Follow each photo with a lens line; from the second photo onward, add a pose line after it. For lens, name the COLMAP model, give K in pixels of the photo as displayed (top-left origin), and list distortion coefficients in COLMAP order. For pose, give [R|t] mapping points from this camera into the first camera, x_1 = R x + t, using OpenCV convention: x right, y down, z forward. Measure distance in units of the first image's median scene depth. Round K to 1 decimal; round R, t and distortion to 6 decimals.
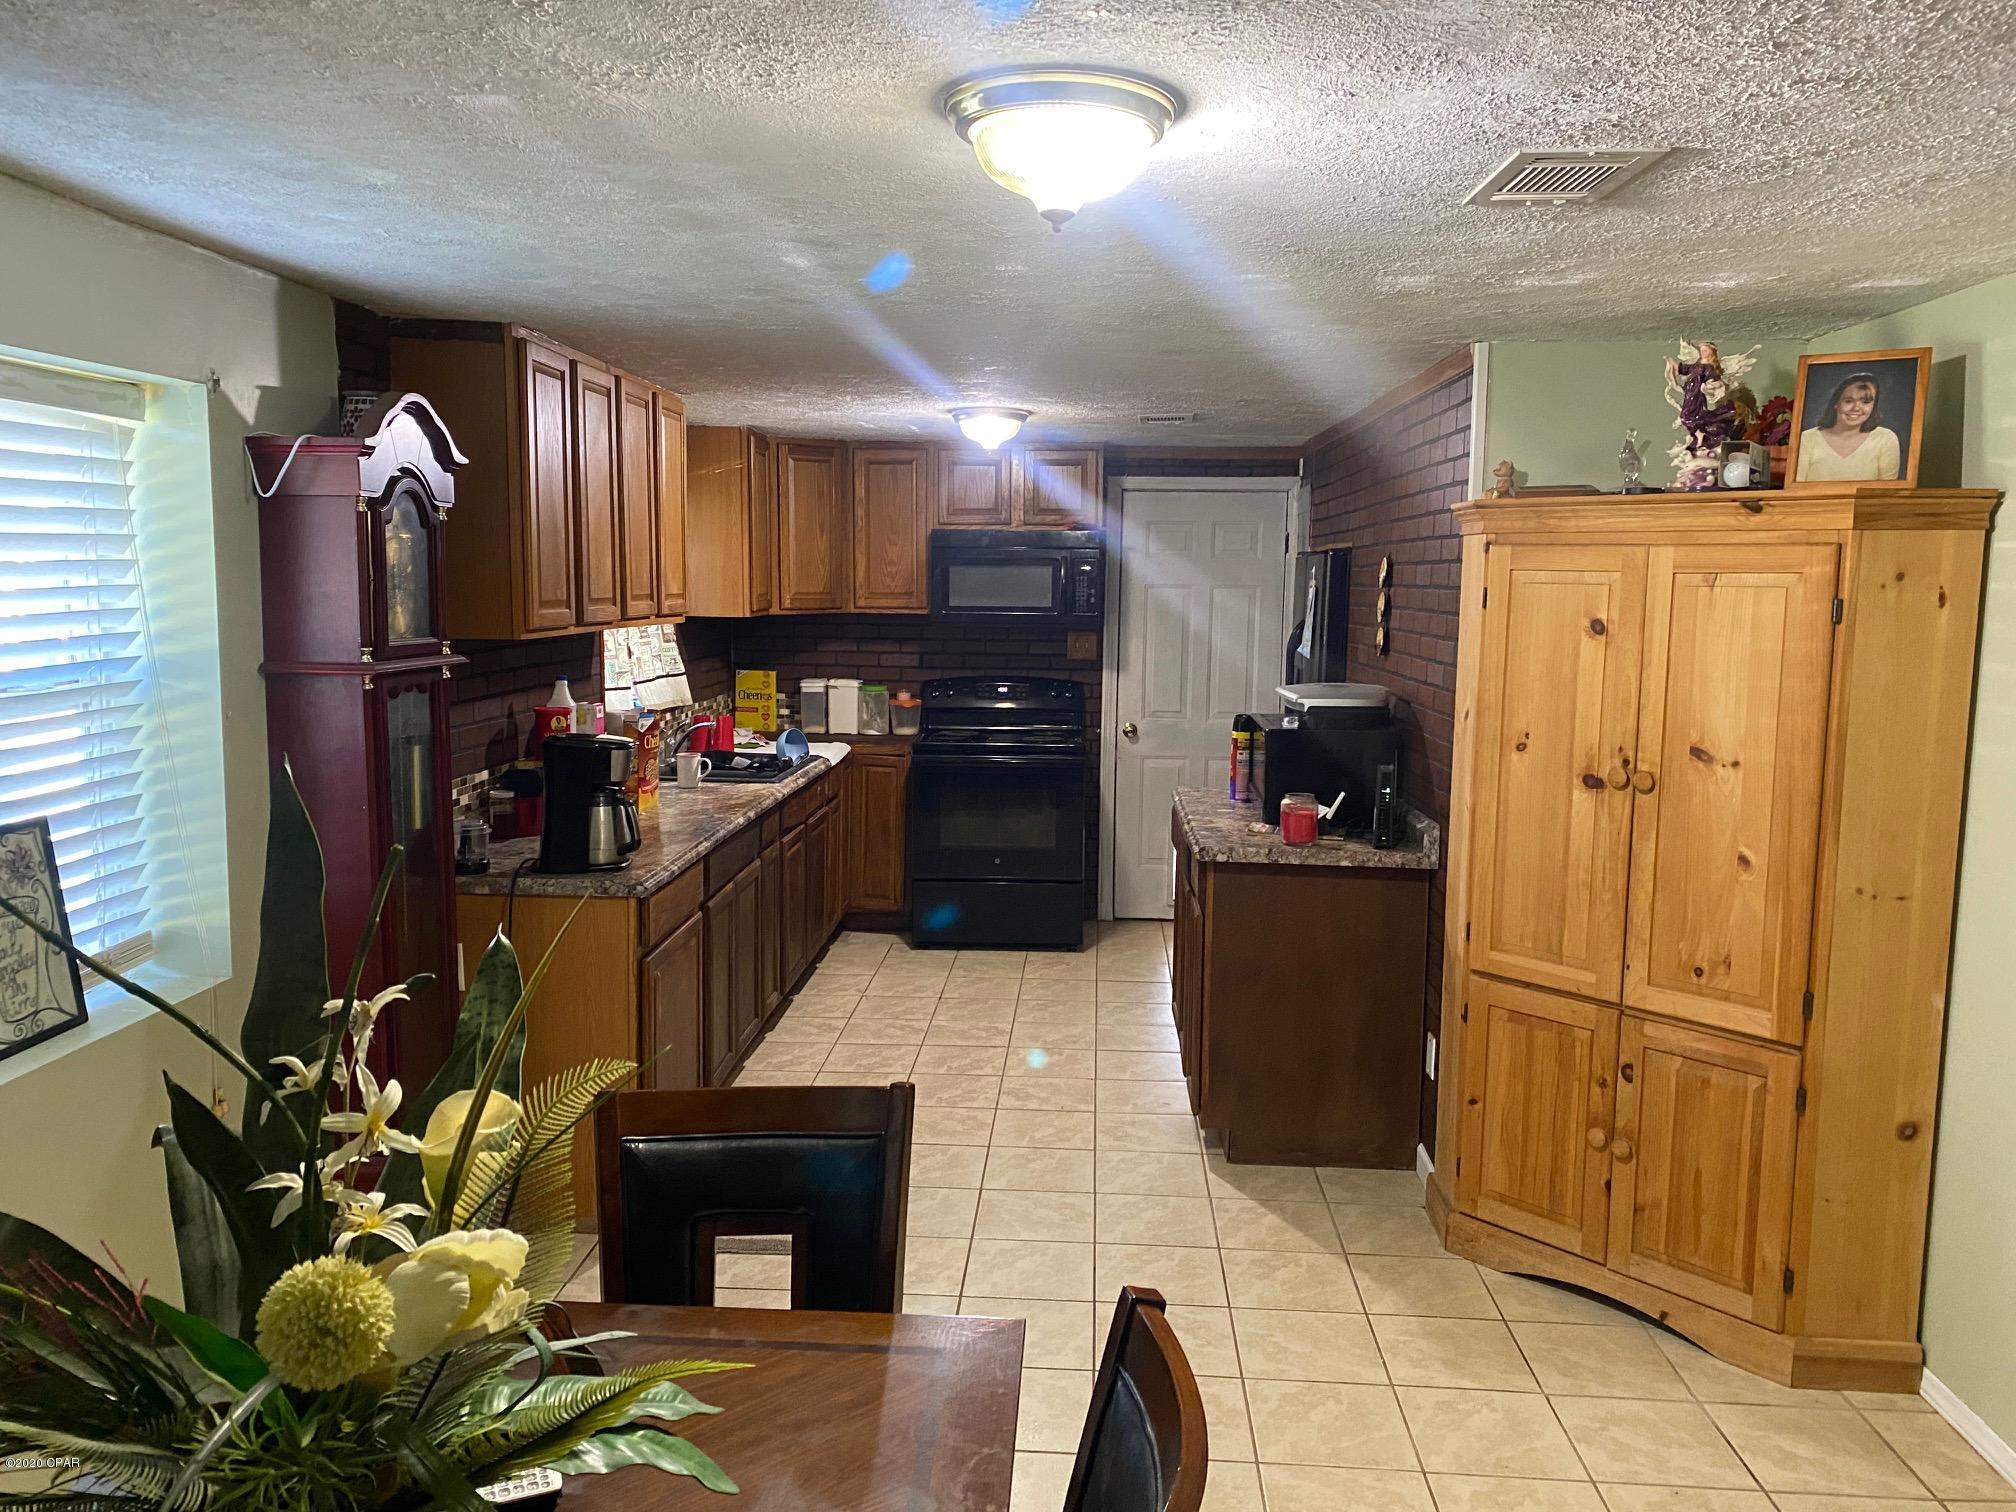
lens RADIAL K [[1499.9, 0, 1048.5], [0, 1499.9, 755.1], [0, 0, 1]] dist [0.032373, -0.053026]
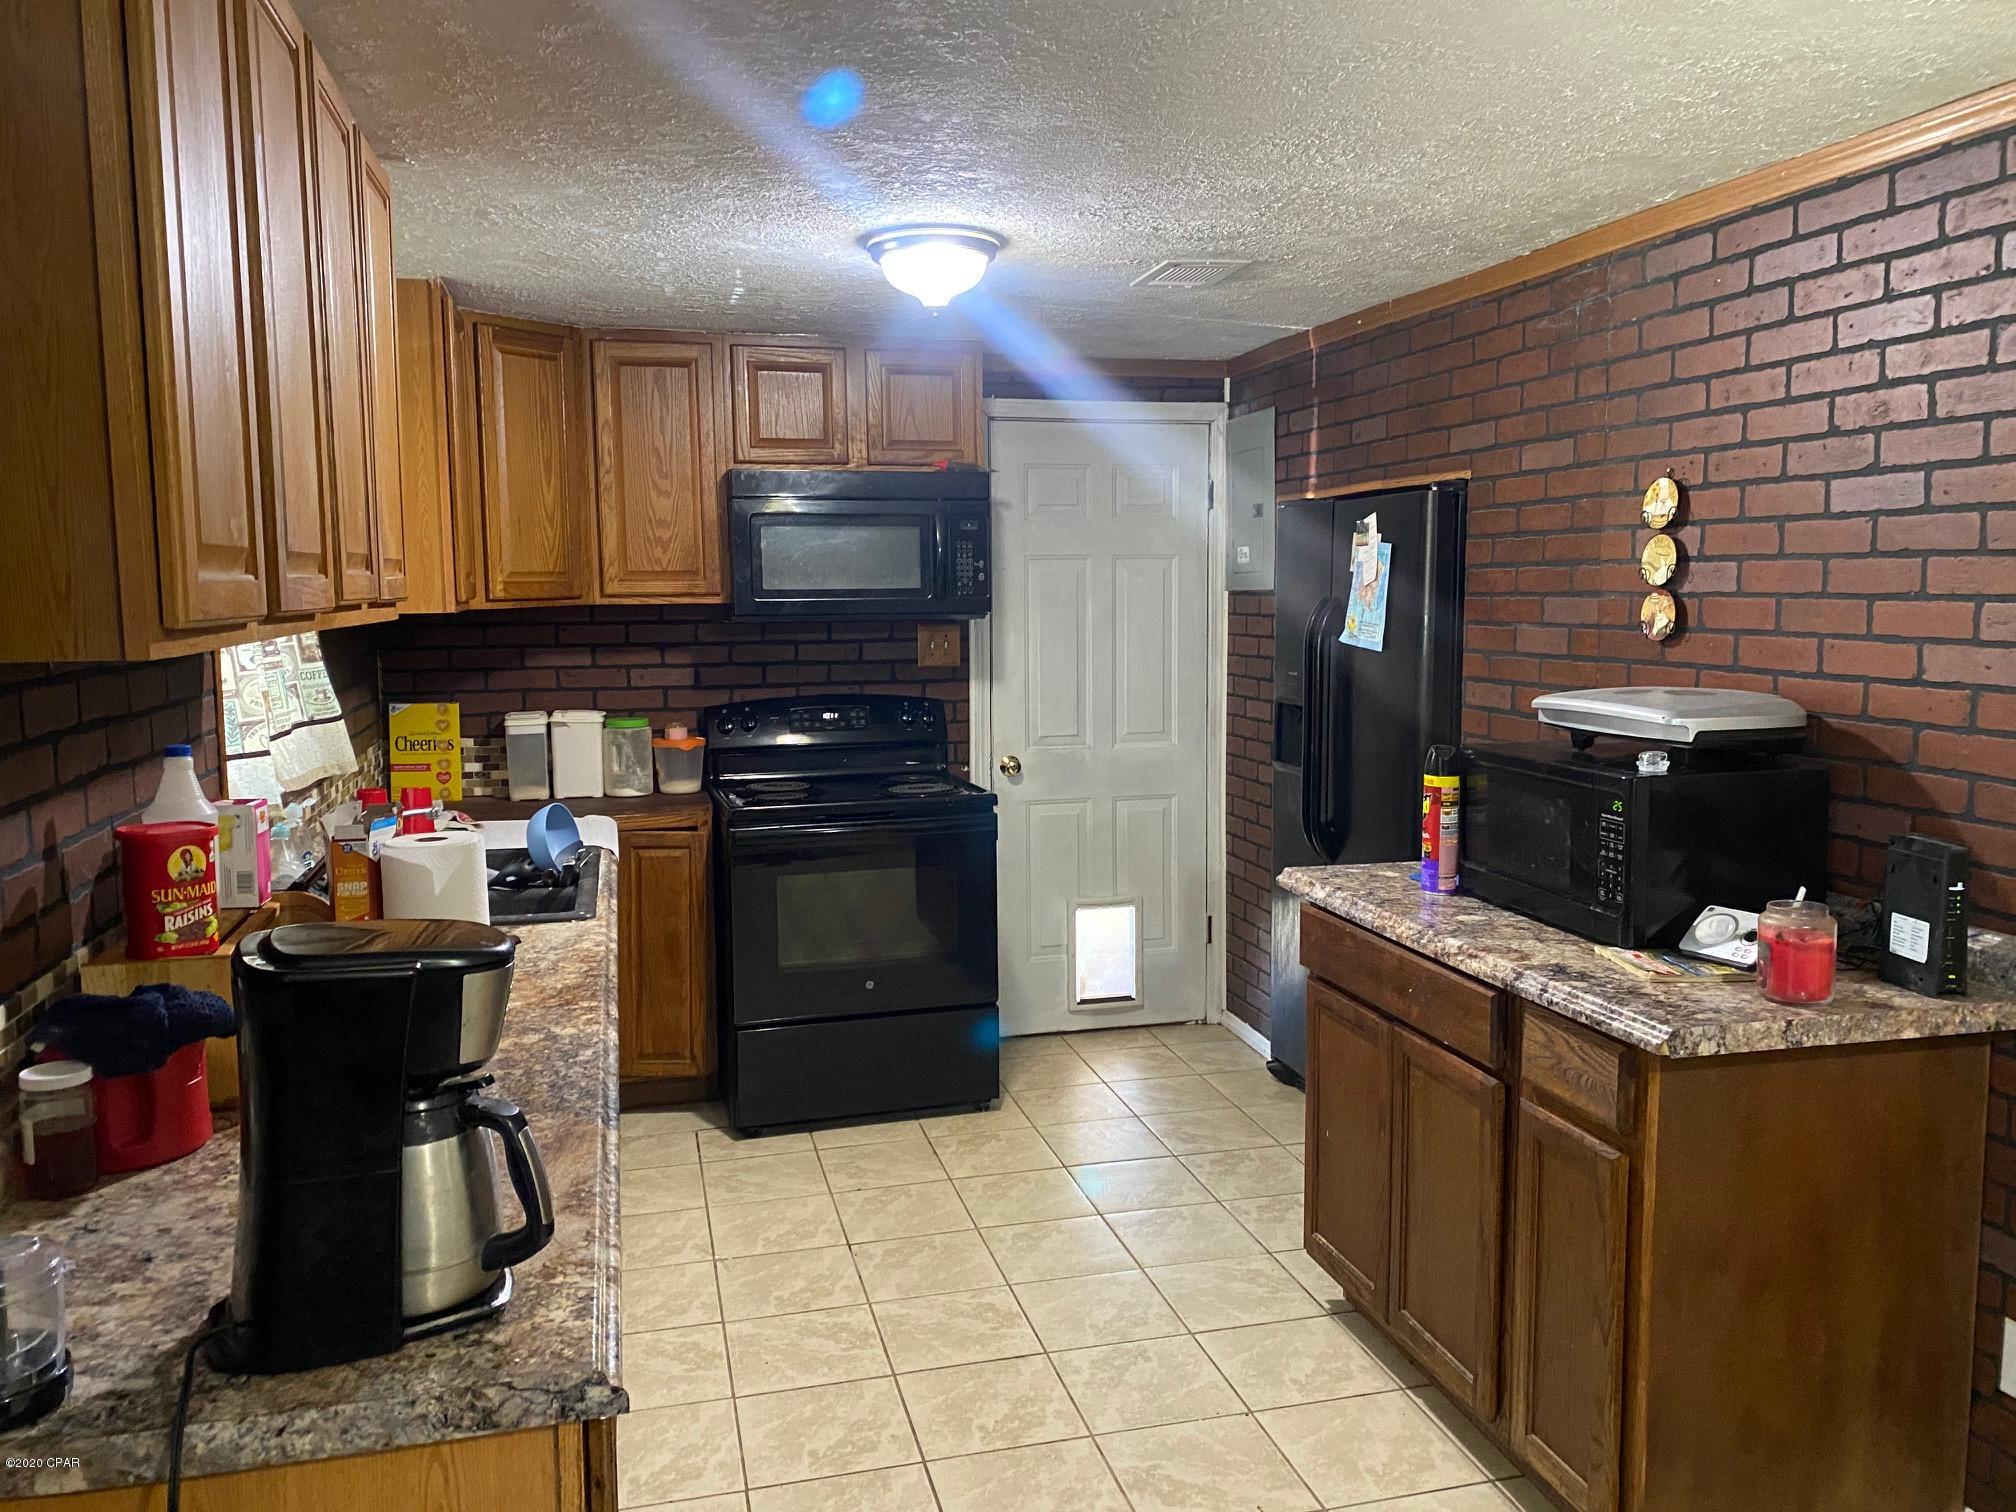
lens RADIAL K [[1499.9, 0, 1017.8], [0, 1499.9, 728.4], [0, 0, 1]] dist [0.032373, -0.053026]
pose [[0.955835, -0.047963, 0.289963, -0.239528], [0.053714, 0.998485, -0.011902, -0.043210], [-0.288953, 0.026951, 0.956964, 0.572269]]
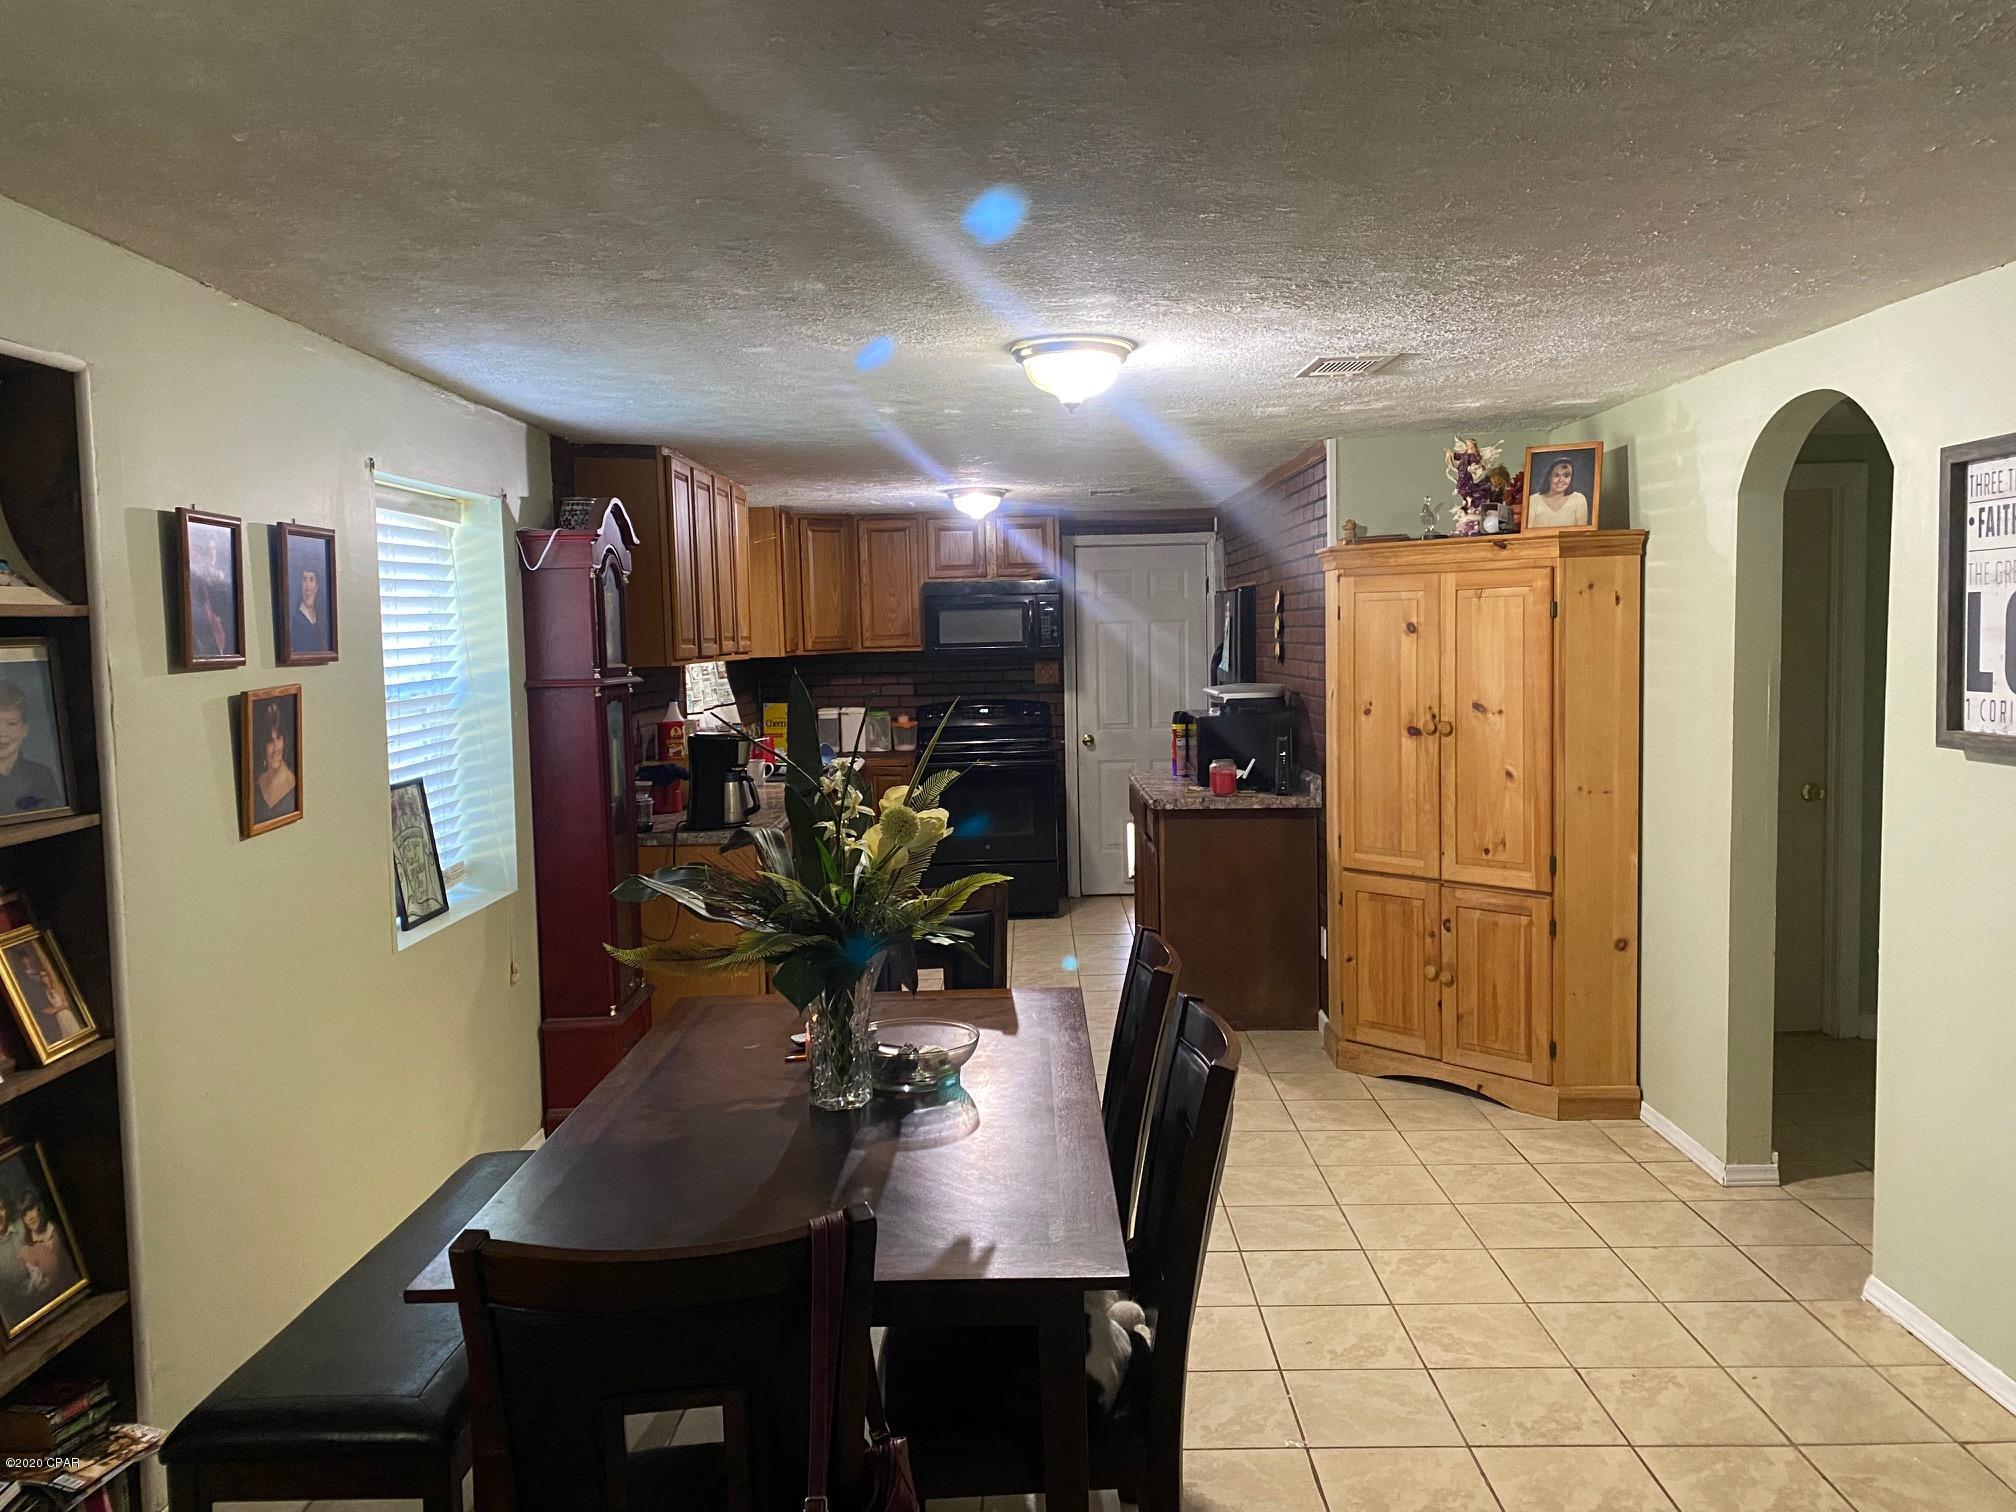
lens RADIAL K [[1499.9, 0, 1069.7], [0, 1499.9, 753.5], [0, 0, 1]] dist [0.032373, -0.053026]
pose [[0.997519, -0.039931, 0.057969, -0.055281], [0.042073, 0.998458, -0.036212, 0.065126], [-0.056433, 0.038561, 0.997661, -0.384822]]
